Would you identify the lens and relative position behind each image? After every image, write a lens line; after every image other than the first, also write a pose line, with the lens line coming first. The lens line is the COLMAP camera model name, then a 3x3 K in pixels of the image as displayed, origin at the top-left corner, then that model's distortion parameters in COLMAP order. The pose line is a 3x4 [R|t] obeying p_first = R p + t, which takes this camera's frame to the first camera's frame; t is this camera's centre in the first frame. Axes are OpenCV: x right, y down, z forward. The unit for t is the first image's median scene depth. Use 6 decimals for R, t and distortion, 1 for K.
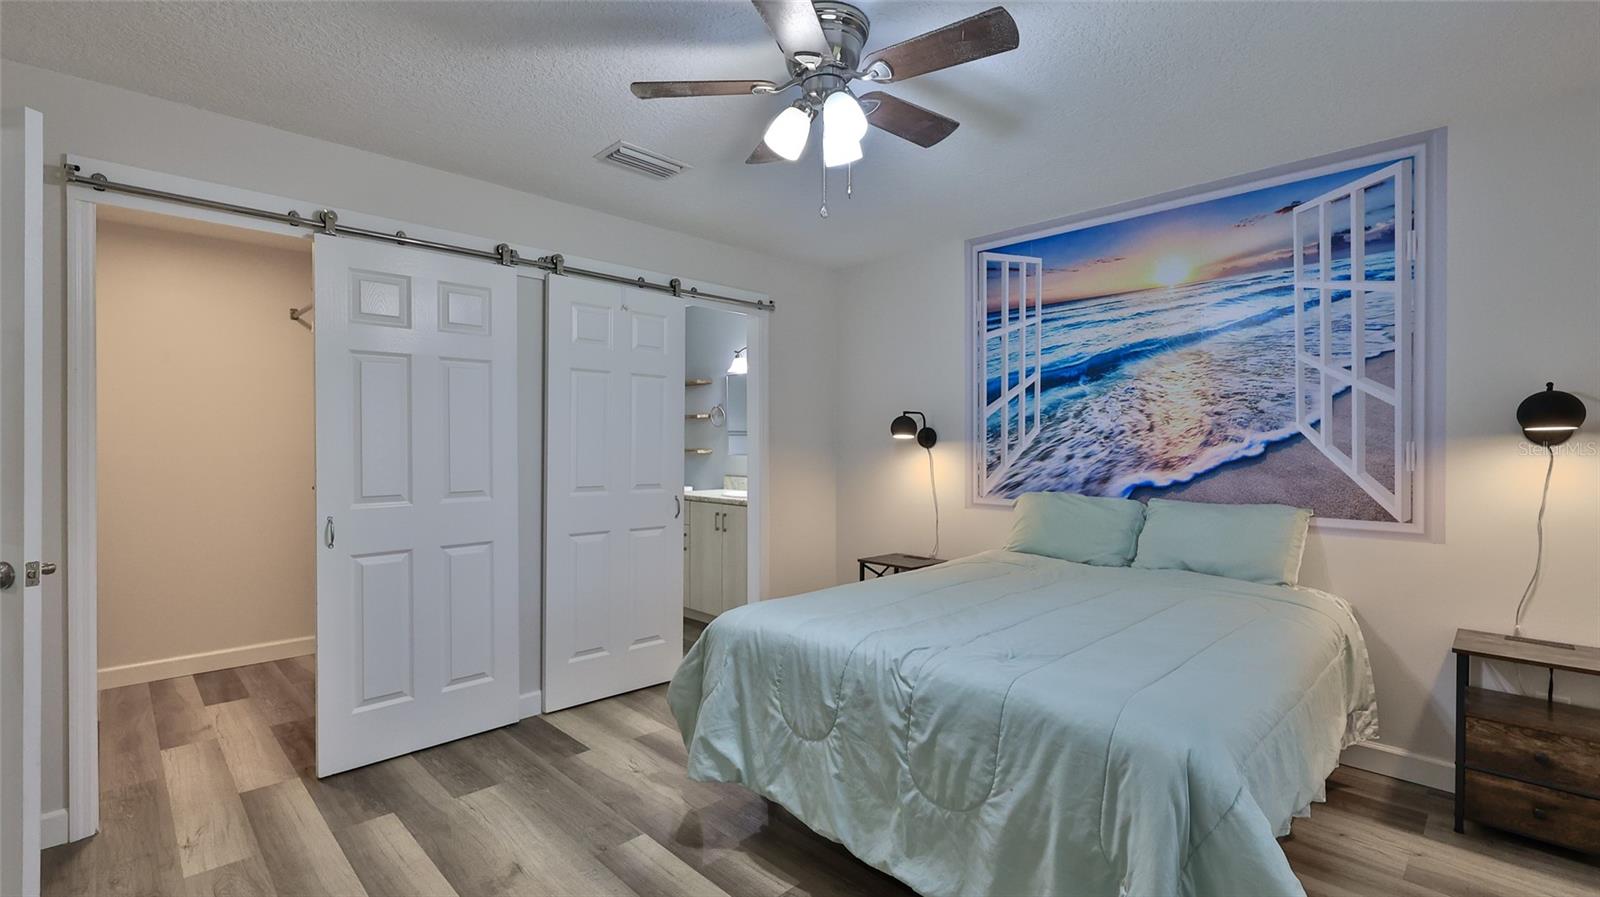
lens RADIAL K [[712.0, 0, 791.6], [0, 712.0, 443.2], [0, 0, 1]] dist [0.000984, 0.000030]
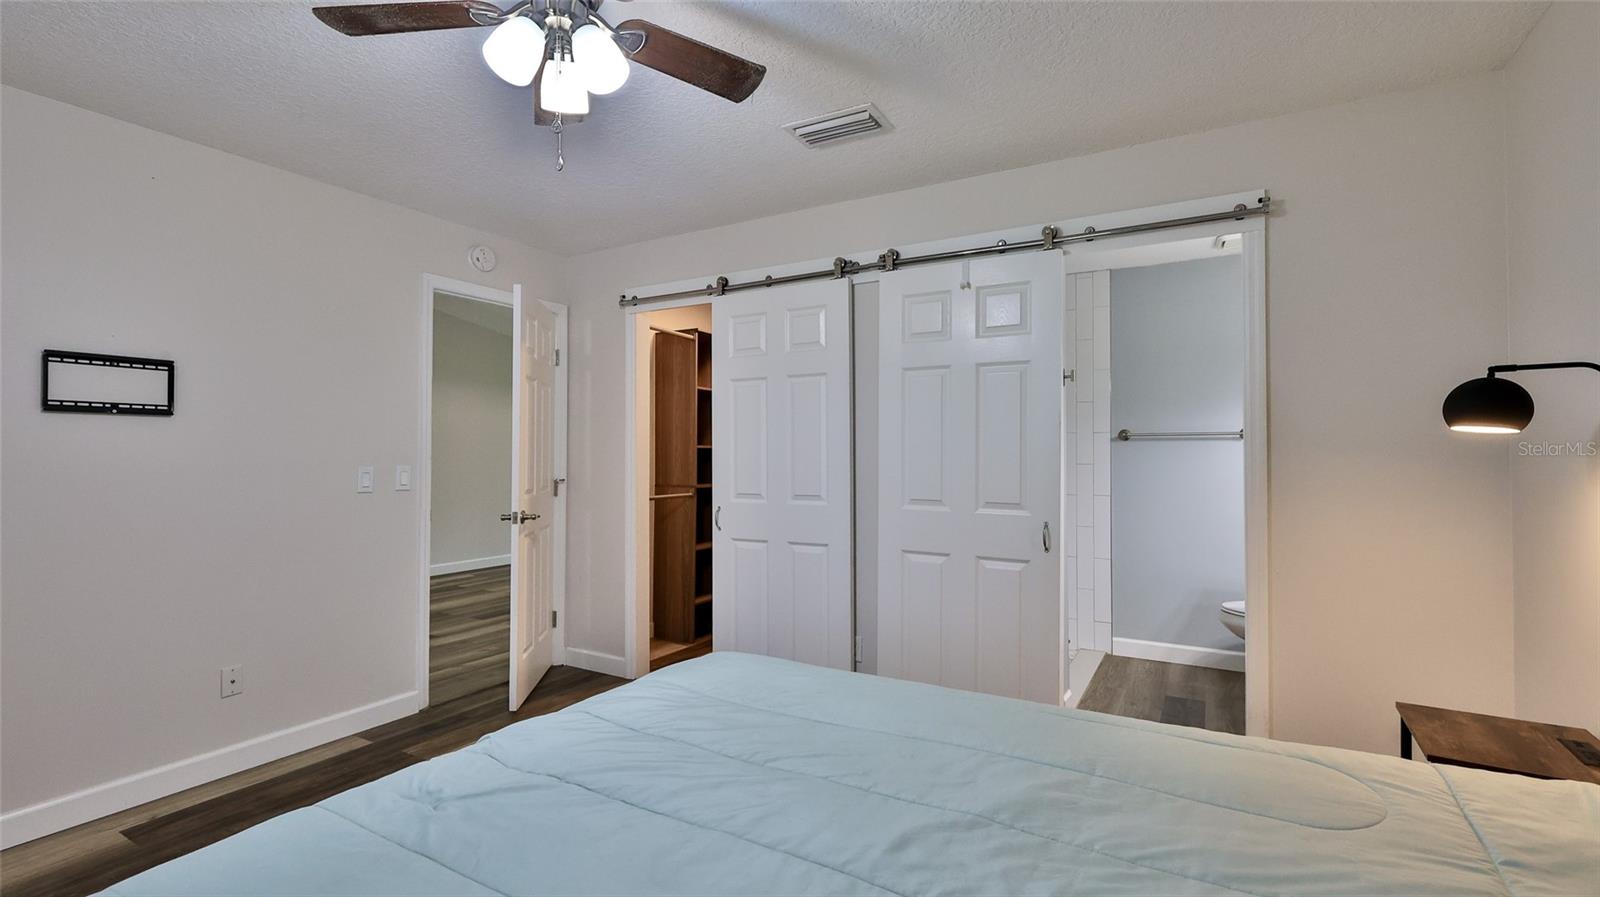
lens RADIAL K [[712.0, 0, 791.6], [0, 712.0, 443.2], [0, 0, 1]] dist [0.000984, 0.000030]
pose [[0.261499, -0.009844, -0.965154, 0.543589], [0.006026, 0.999945, -0.008566, -0.002520], [0.965185, -0.003576, 0.261544, 0.631342]]
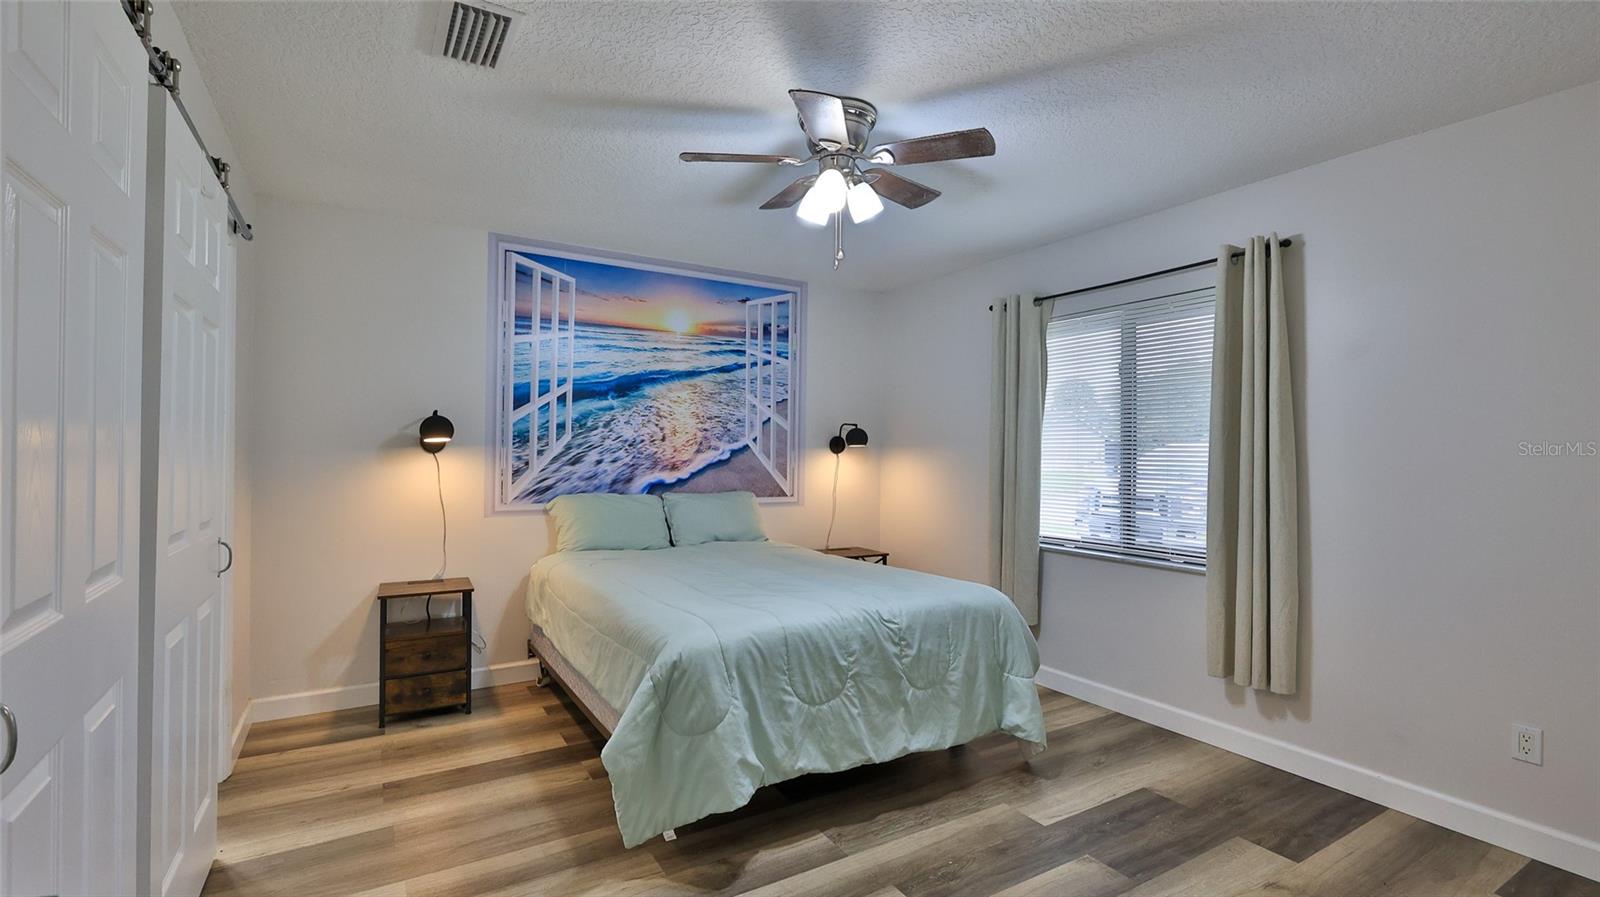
lens RADIAL K [[712.0, 0, 791.6], [0, 712.0, 443.2], [0, 0, 1]] dist [0.000984, 0.000030]
pose [[0.224268, 0.012228, 0.974451, -0.700500], [-0.013832, 0.999860, -0.009364, -0.003885], [-0.974429, -0.011378, 0.224405, 0.480407]]
